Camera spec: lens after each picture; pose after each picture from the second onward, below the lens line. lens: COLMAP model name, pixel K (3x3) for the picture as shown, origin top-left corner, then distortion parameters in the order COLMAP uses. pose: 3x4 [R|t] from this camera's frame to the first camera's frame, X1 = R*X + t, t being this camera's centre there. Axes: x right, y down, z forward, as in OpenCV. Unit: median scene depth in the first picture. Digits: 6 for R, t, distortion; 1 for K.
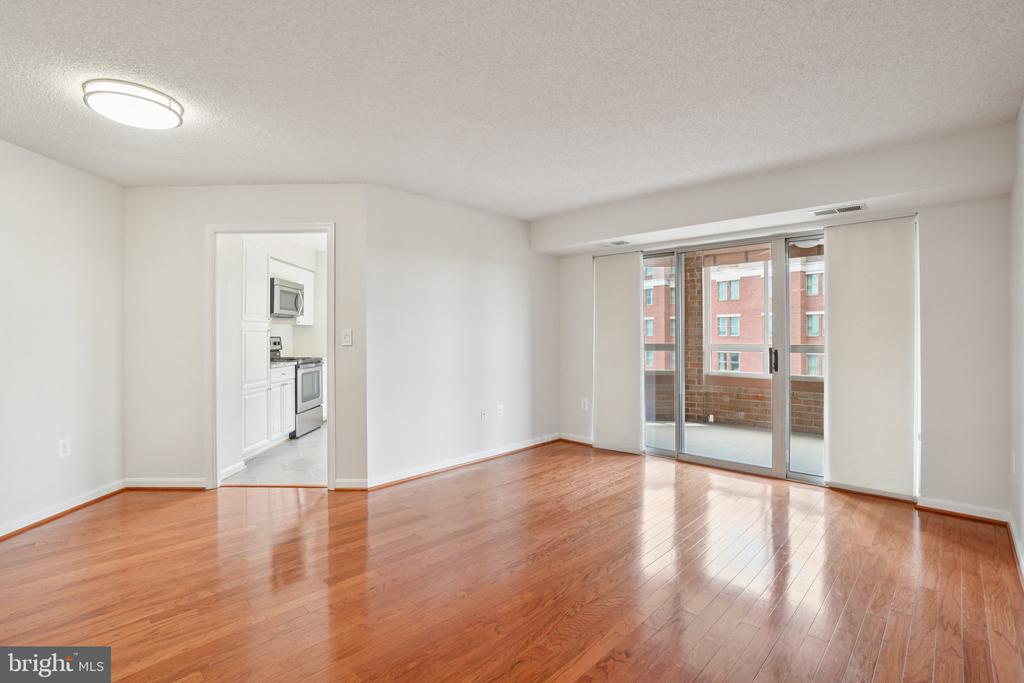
lens RADIAL K [[477.1, 0, 512.0], [0, 477.1, 341.5], [0, 0, 1]] dist [-0.002760, -0.000281]
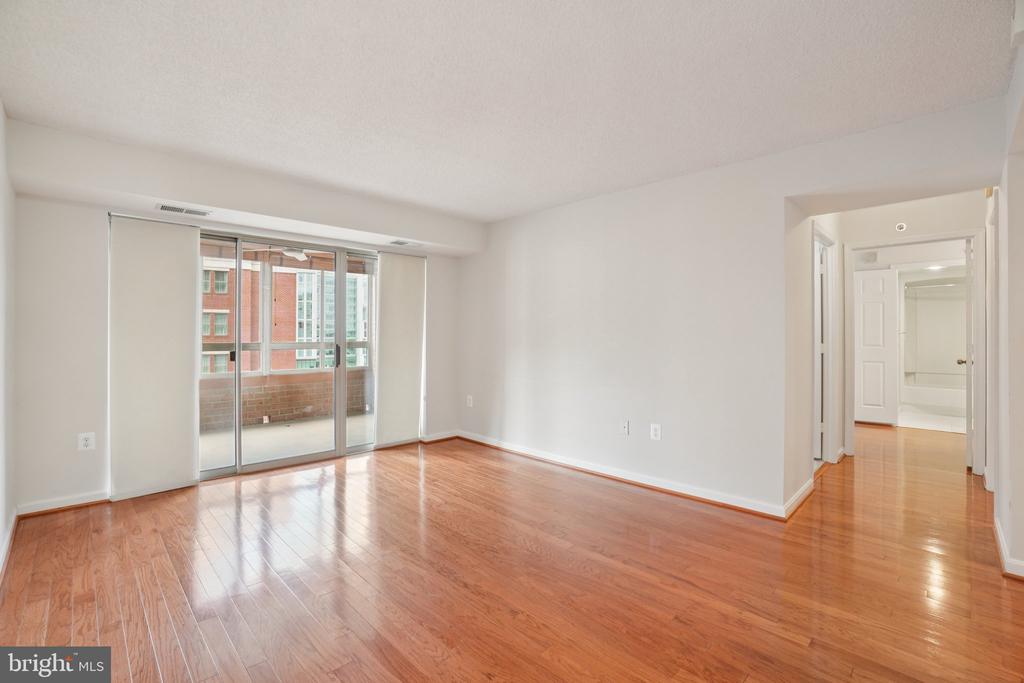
lens RADIAL K [[452.7, 0, 511.6], [0, 452.7, 332.3], [0, 0, 1]] dist [-0.036117, 0.000056]
pose [[0.049183, 0.006728, 0.998767, -0.522986], [0.011877, 0.999903, -0.007320, -0.003328], [-0.998719, 0.012222, 0.049099, 0.527659]]
